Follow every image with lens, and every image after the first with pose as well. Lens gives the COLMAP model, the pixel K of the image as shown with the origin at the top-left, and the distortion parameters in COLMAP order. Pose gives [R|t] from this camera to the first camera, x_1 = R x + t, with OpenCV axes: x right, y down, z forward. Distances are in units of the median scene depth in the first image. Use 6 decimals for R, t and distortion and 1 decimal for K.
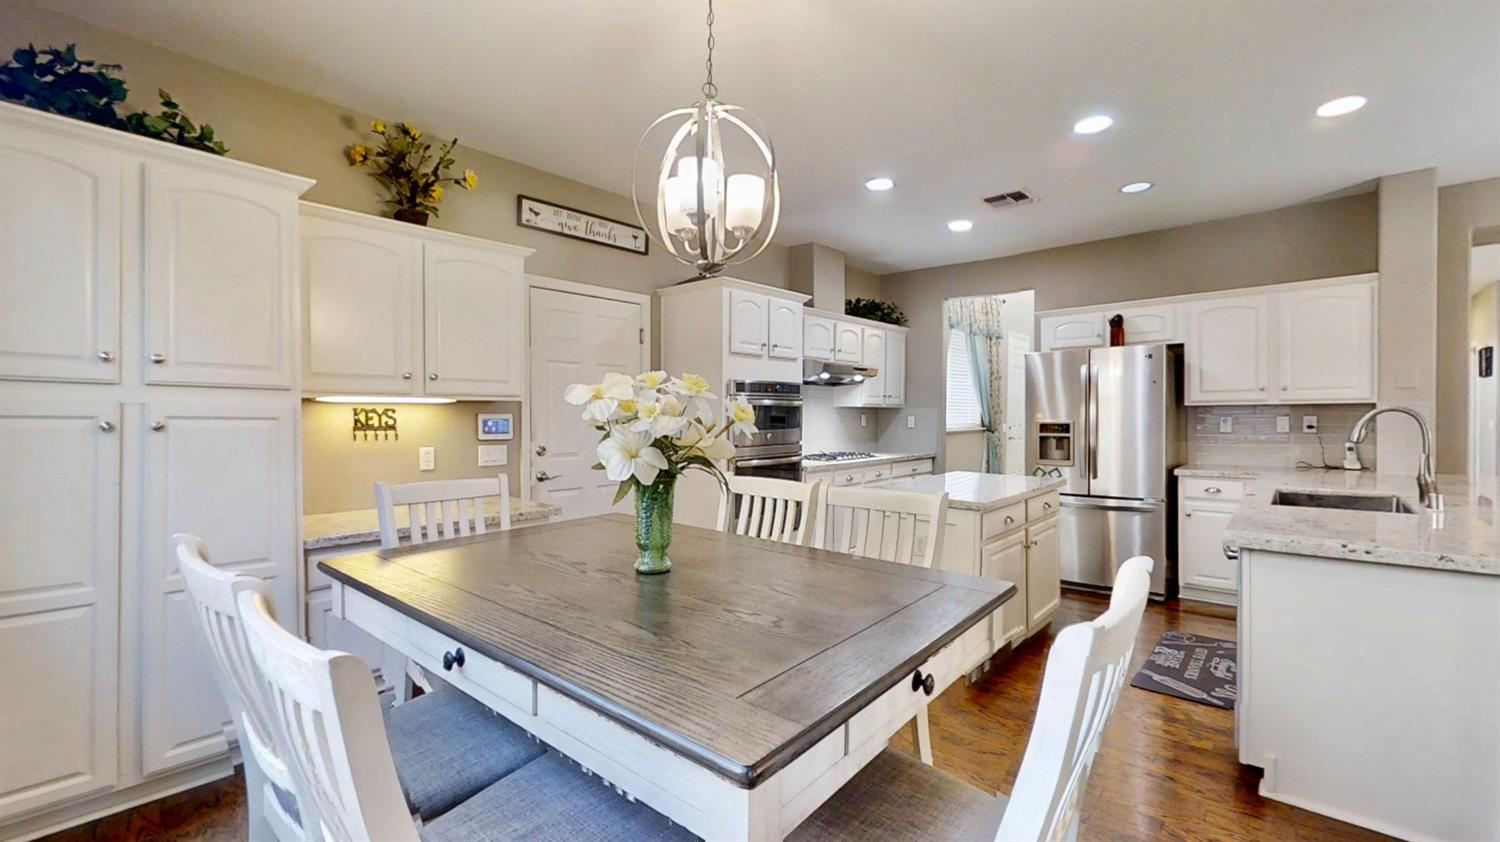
lens RADIAL K [[585.2, 0, 752.4], [0, 585.2, 419.1], [0, 0, 1]] dist [-0.001262, 0.000835]
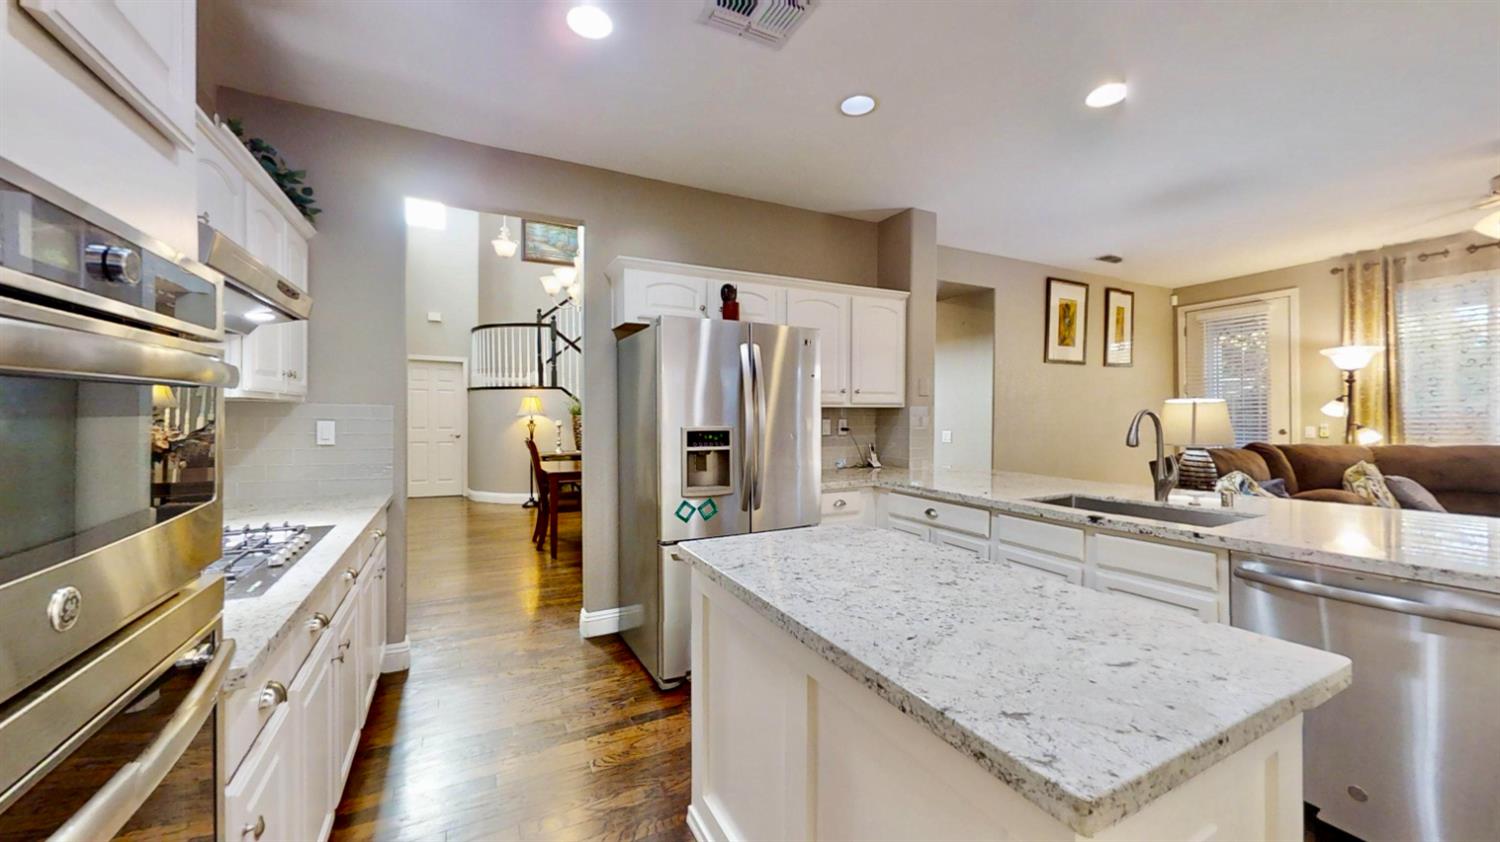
lens RADIAL K [[585.2, 0, 757.1], [0, 585.2, 424.9], [0, 0, 1]] dist [-0.001262, 0.000835]
pose [[0.344411, -0.008420, 0.938781, -0.068030], [0.010245, 0.999934, 0.005210, -0.001553], [-0.938763, 0.007824, 0.344474, 0.779514]]
